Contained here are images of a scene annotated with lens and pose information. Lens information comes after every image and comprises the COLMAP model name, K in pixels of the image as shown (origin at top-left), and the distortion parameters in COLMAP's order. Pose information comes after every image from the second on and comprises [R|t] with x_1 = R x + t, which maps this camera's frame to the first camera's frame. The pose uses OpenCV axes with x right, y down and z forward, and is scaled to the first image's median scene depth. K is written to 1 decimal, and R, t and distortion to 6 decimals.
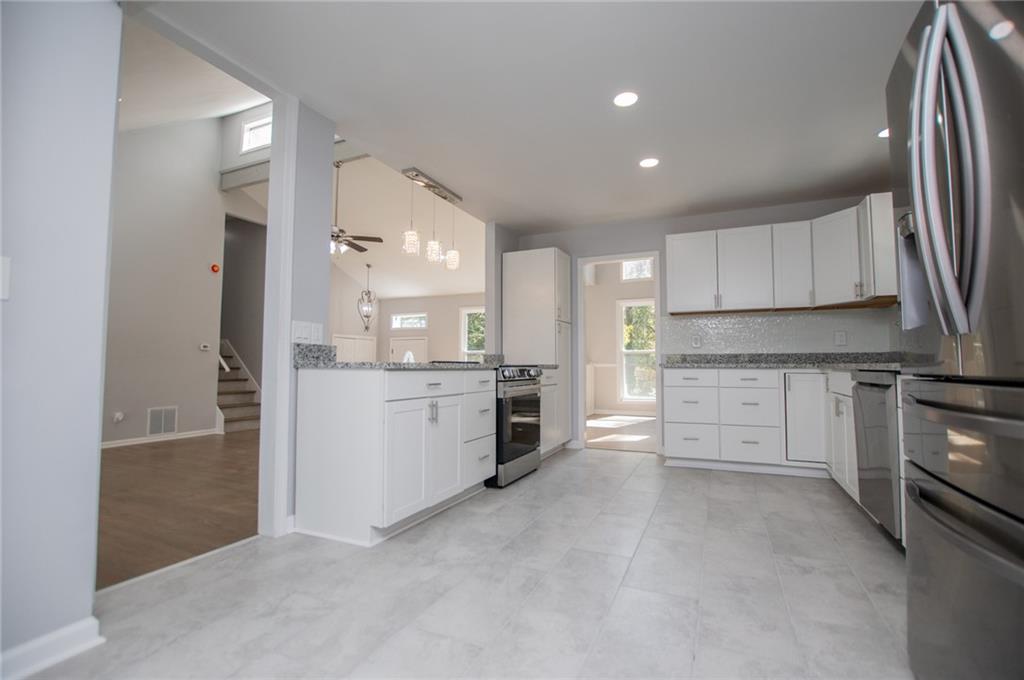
lens RADIAL K [[458.3, 0, 514.4], [0, 458.3, 342.0], [0, 0, 1]] dist [-0.020445, -0.000179]
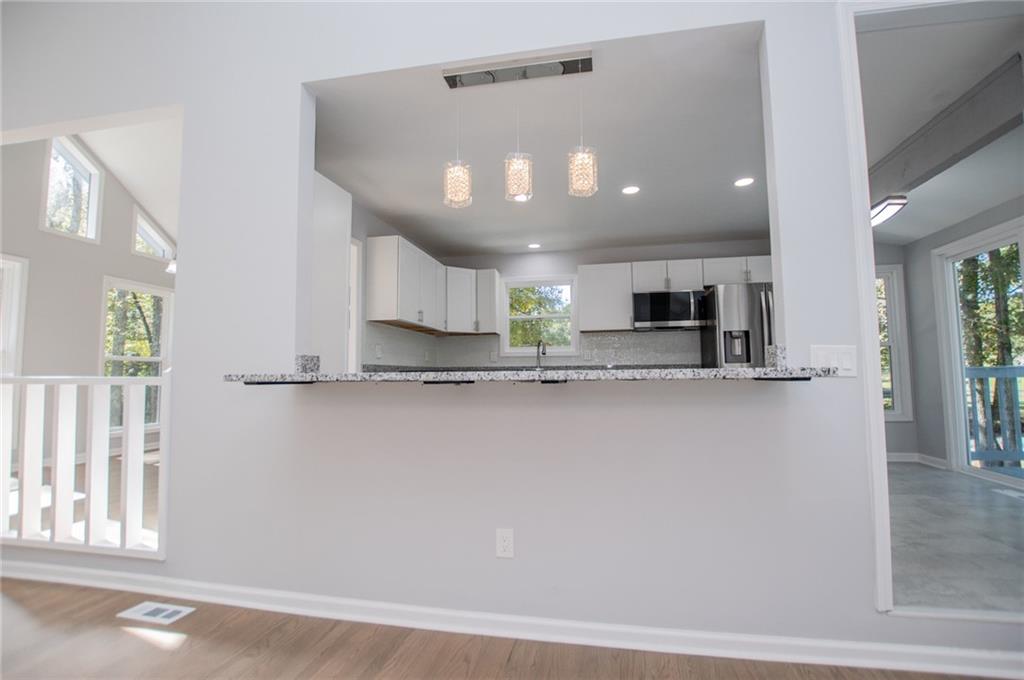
lens RADIAL K [[458.3, 0, 514.4], [0, 458.3, 342.0], [0, 0, 1]] dist [-0.020445, -0.000179]
pose [[-0.230752, 0.071463, 0.970385, -0.366857], [-0.038827, 0.995829, -0.082569, 0.029777], [-0.972238, -0.056731, -0.227015, 0.567425]]
